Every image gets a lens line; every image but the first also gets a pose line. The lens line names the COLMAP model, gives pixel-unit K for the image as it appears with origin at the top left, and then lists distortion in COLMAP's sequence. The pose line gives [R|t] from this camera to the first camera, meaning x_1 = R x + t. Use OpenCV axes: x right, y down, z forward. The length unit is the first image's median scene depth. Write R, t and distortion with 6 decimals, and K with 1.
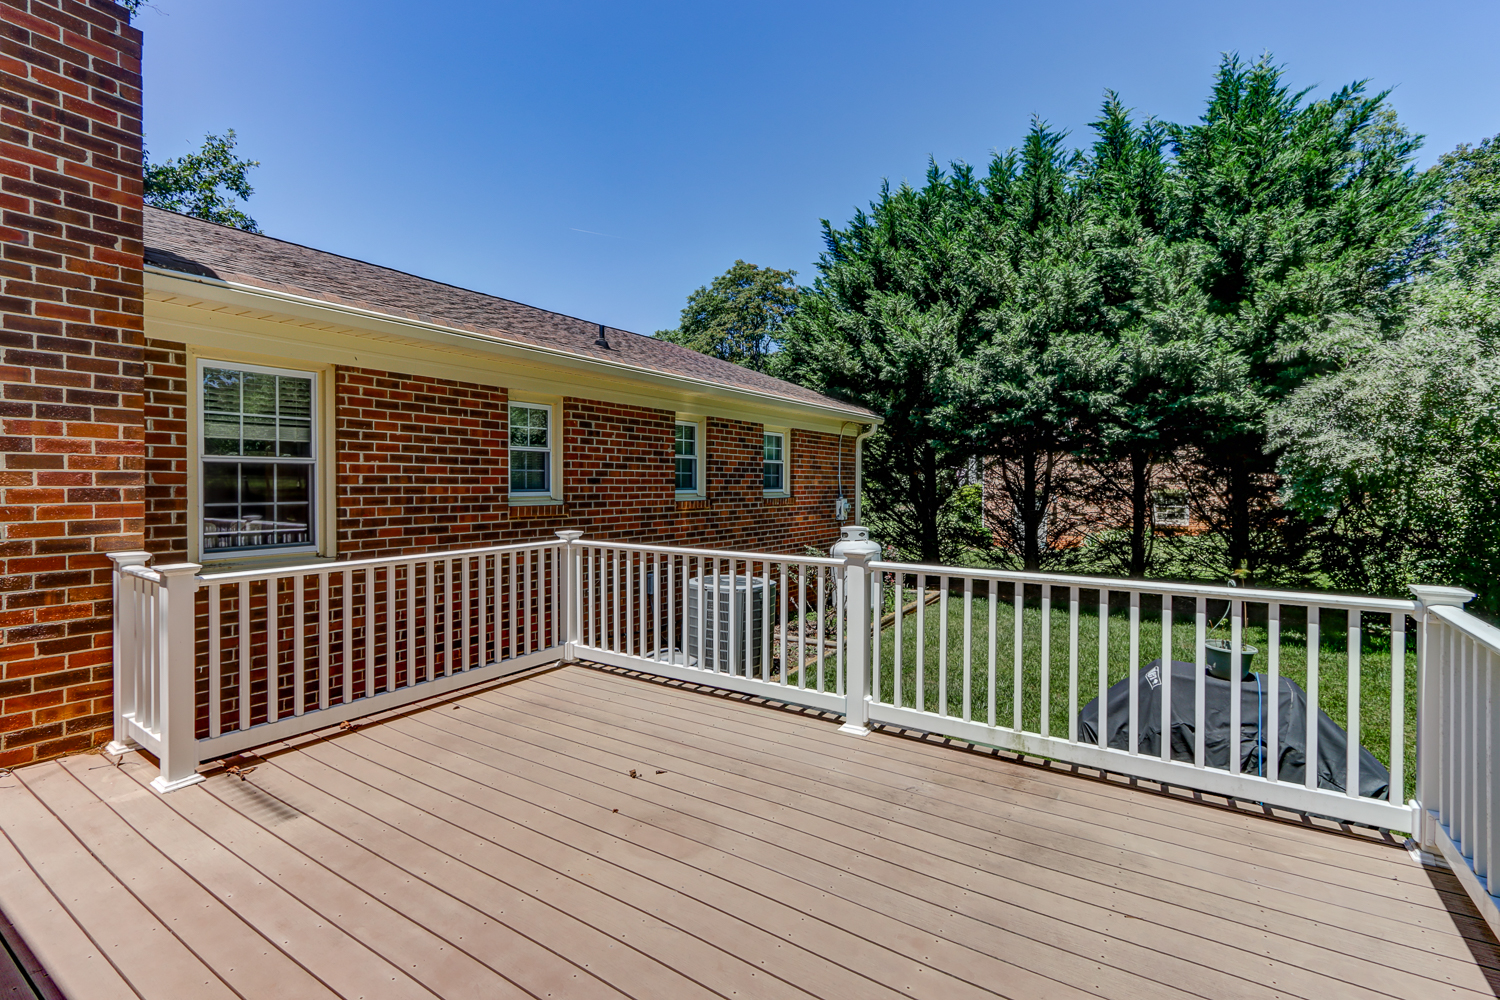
lens RADIAL K [[692.8, 0, 746.8], [0, 692.8, 479.5], [0, 0, 1]] dist [-0.008921, -0.001325]
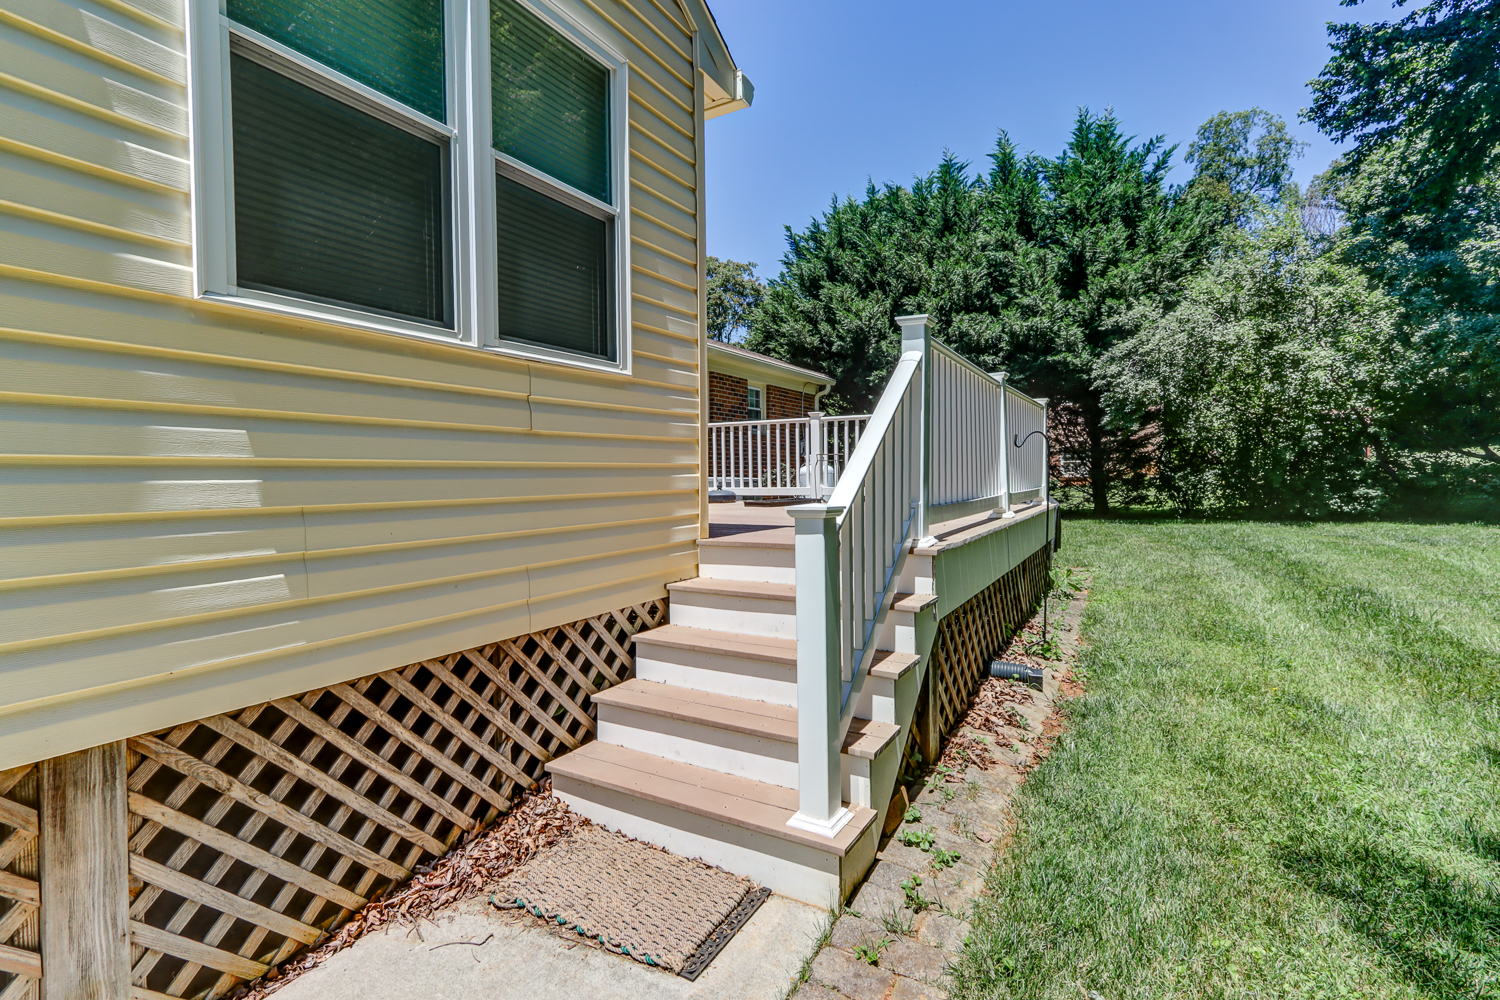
lens RADIAL K [[692.8, 0, 753.6], [0, 692.8, 477.0], [0, 0, 1]] dist [-0.008921, -0.001325]
pose [[0.997533, -0.018250, 0.067786, -0.062458], [0.017723, 0.999808, 0.008374, 0.103503], [-0.067926, -0.007152, 0.997665, -0.378591]]
